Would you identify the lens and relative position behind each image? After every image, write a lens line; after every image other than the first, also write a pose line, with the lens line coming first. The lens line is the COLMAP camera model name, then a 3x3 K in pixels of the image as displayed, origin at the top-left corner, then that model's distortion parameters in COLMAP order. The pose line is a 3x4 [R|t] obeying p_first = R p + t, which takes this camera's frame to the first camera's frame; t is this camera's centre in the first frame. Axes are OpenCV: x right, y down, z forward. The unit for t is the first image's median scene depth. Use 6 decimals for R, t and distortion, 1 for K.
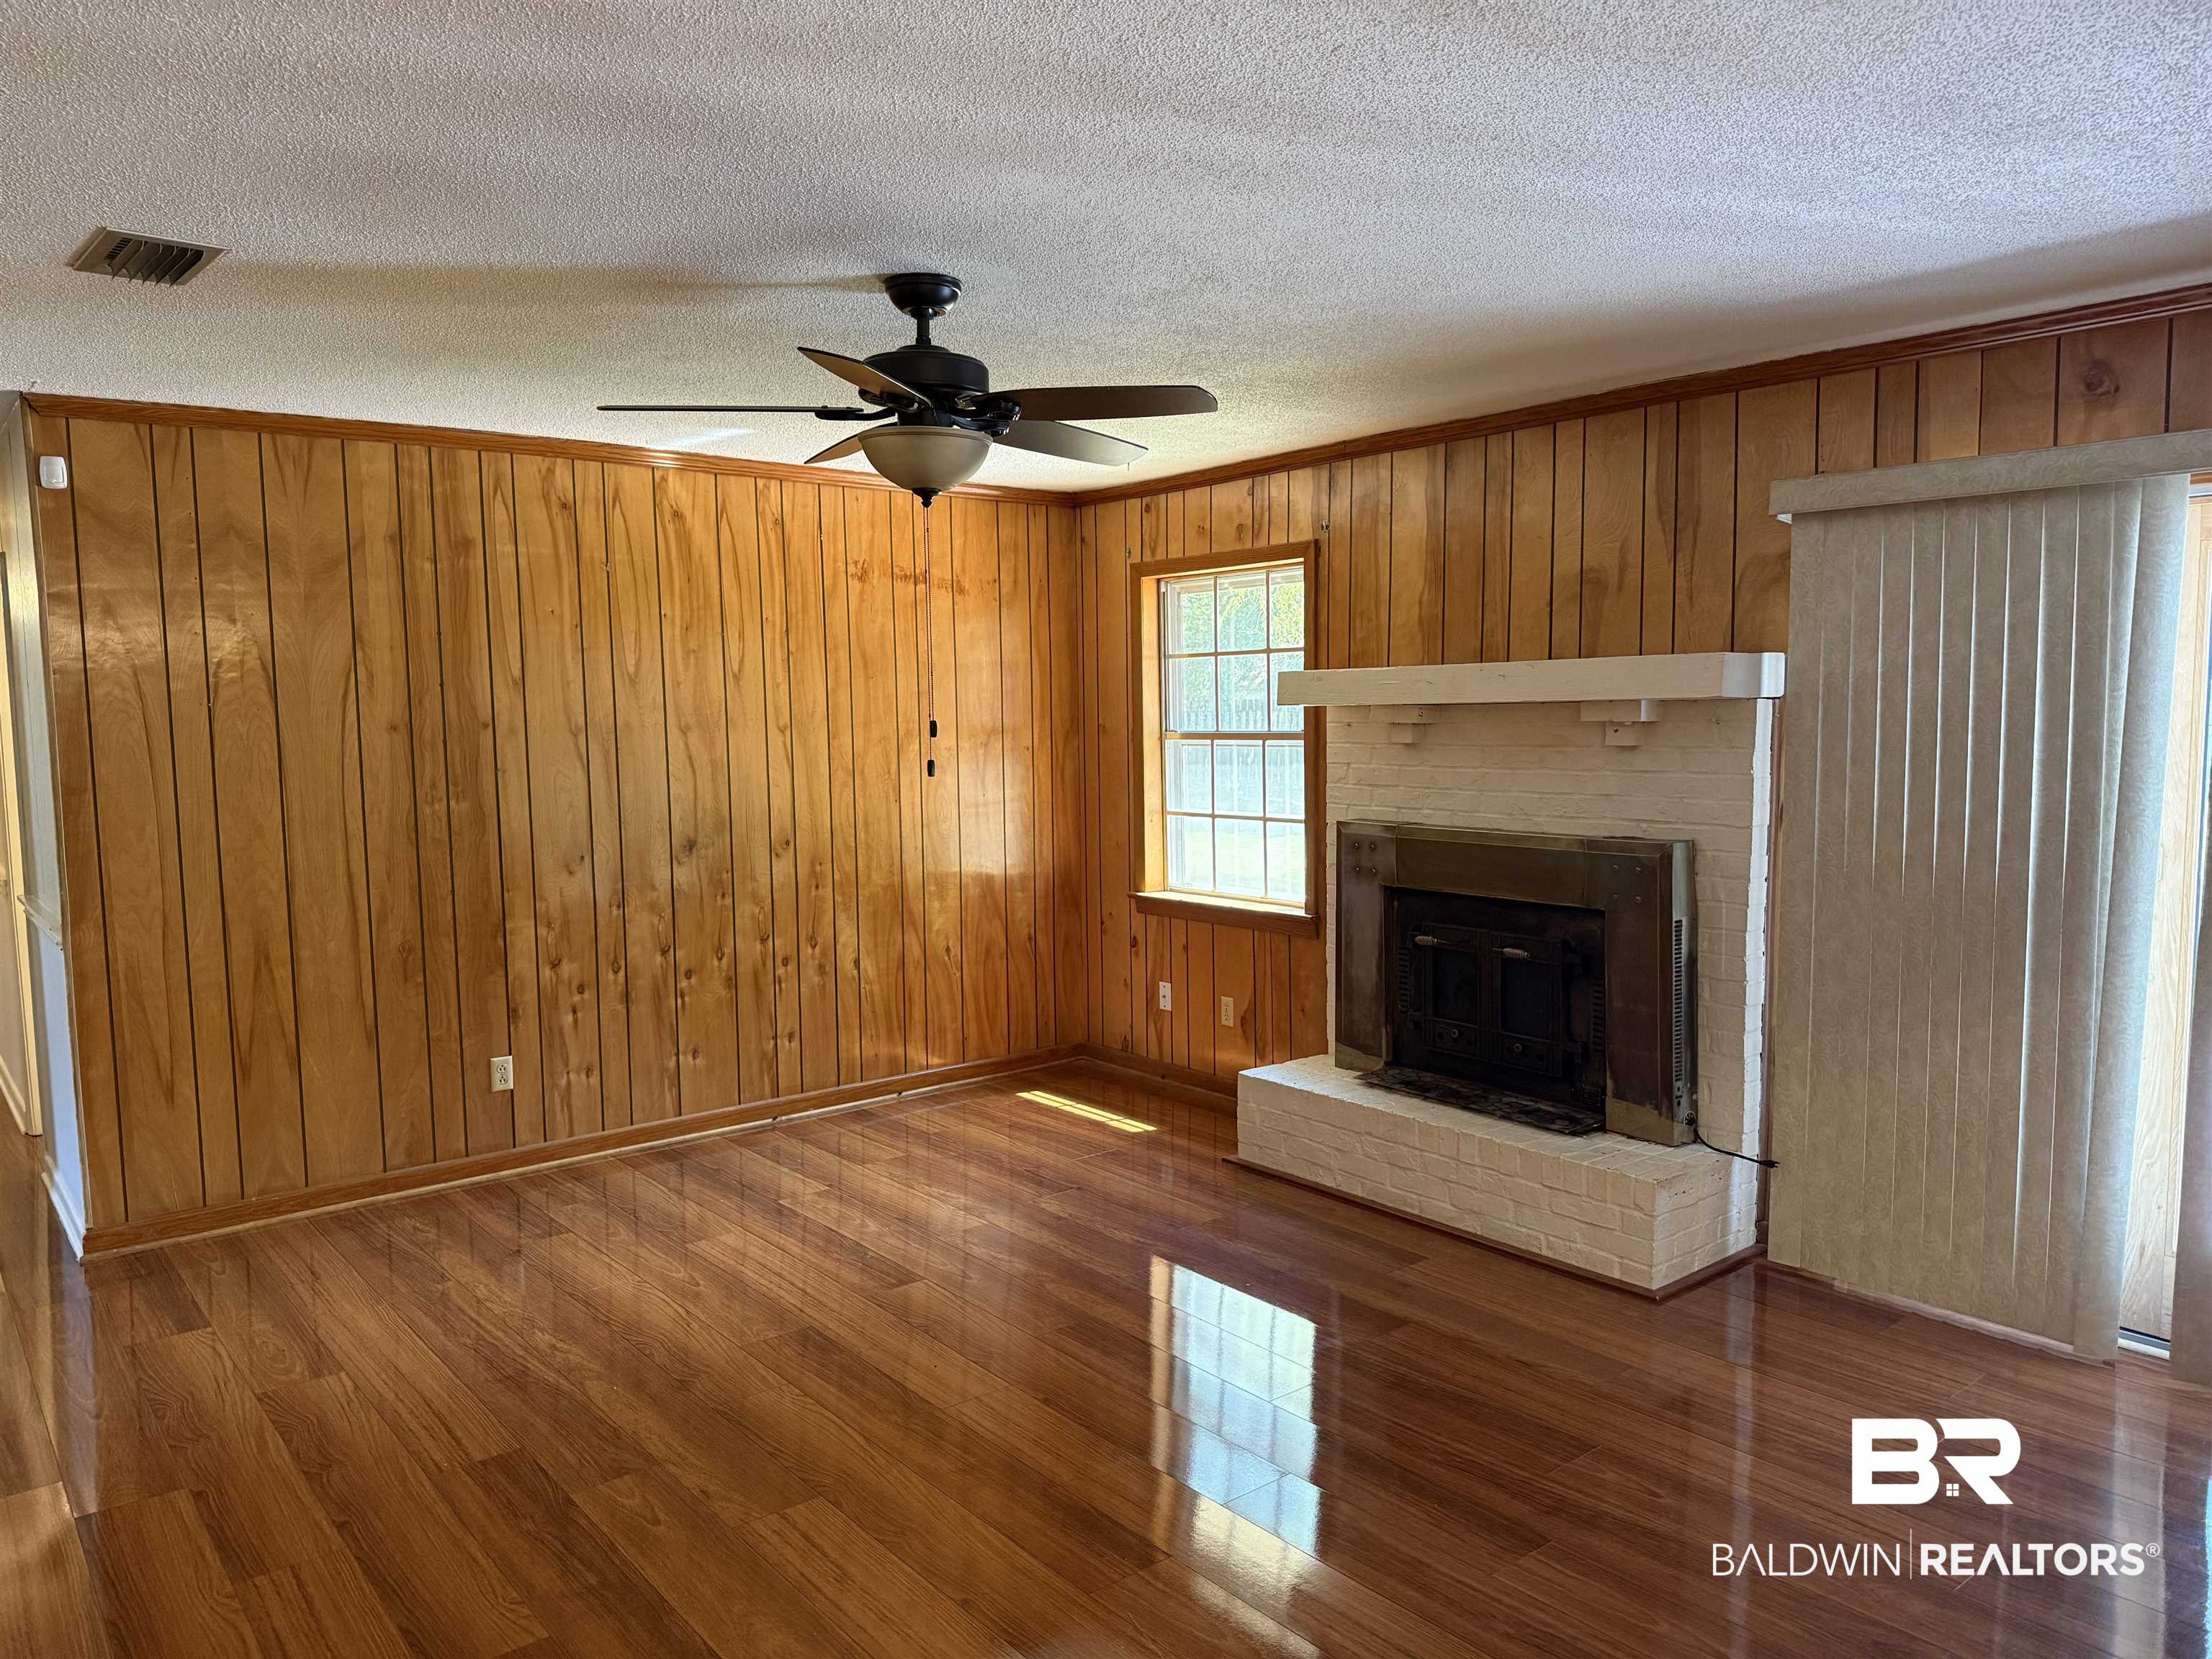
lens RADIAL K [[1612.1, 0, 1116.8], [0, 1612.1, 836.4], [0, 0, 1]] dist [0.165444, -0.325336]
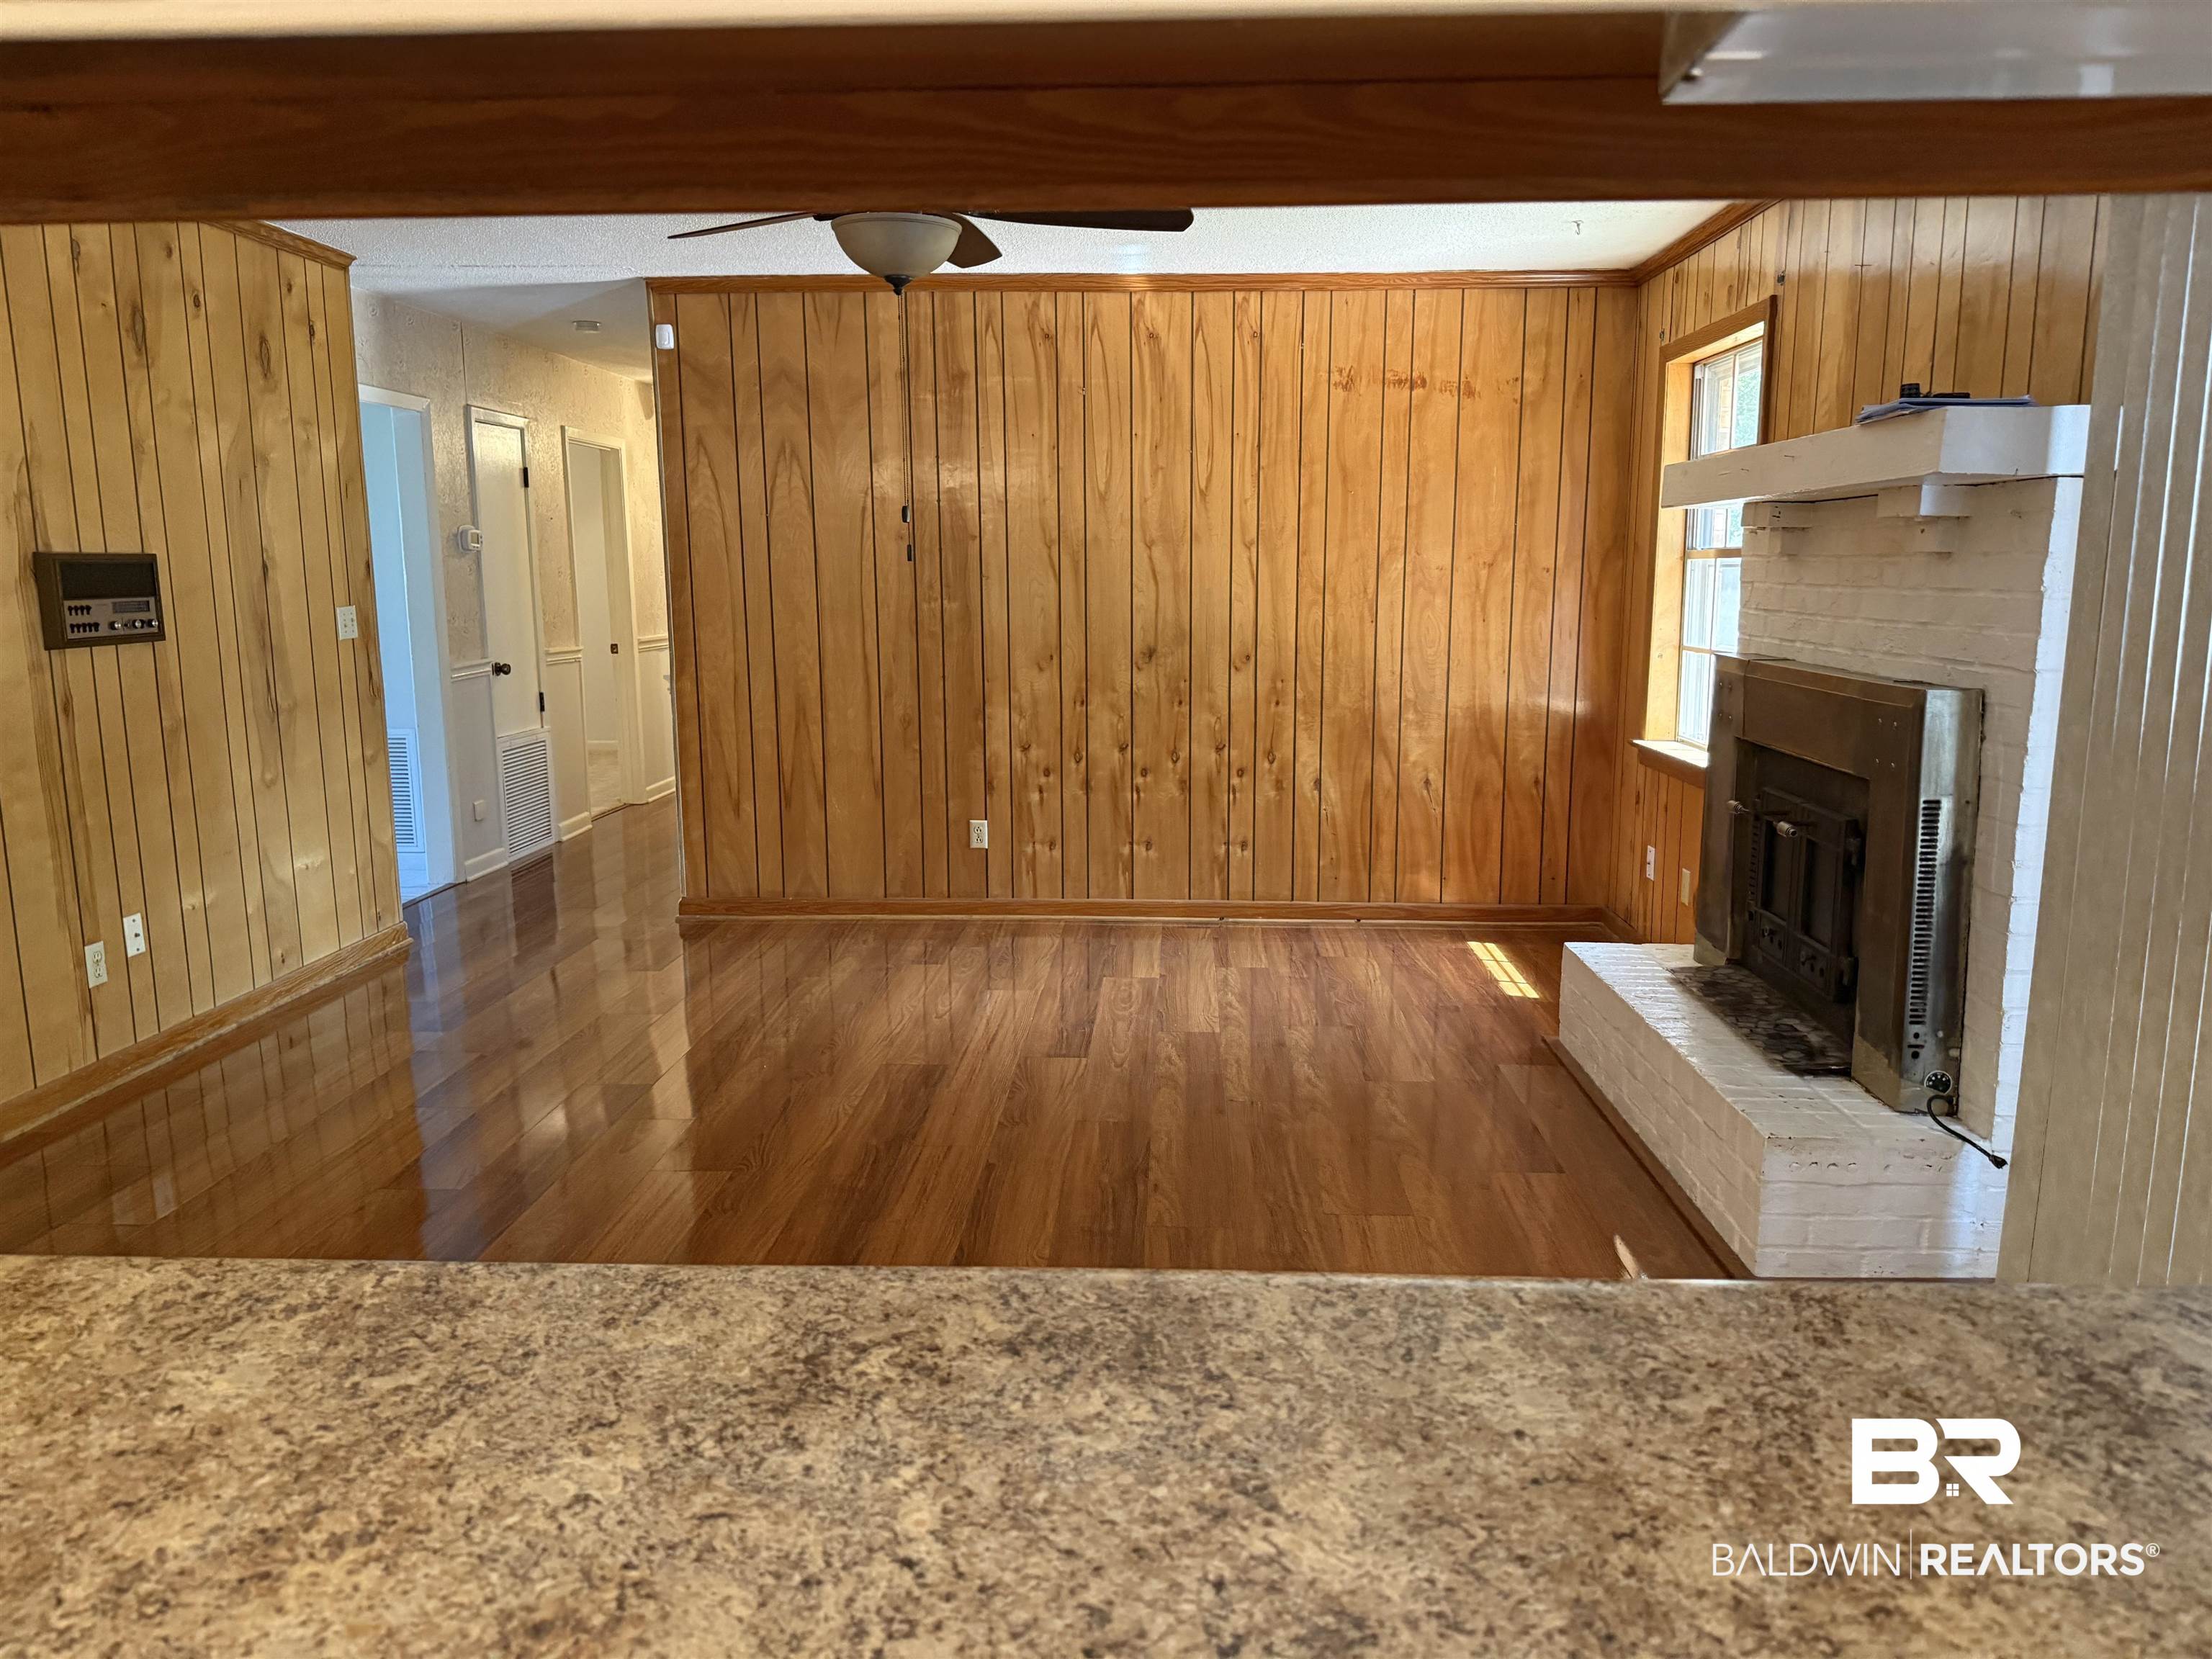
lens RADIAL K [[1612.1, 0, 1116.8], [0, 1612.1, 836.4], [0, 0, 1]] dist [0.165444, -0.325336]
pose [[0.732420, 0.123460, -0.669566, 0.470326], [-0.067240, 0.991731, 0.109312, 0.010769], [0.677525, -0.035041, 0.734665, 0.200459]]
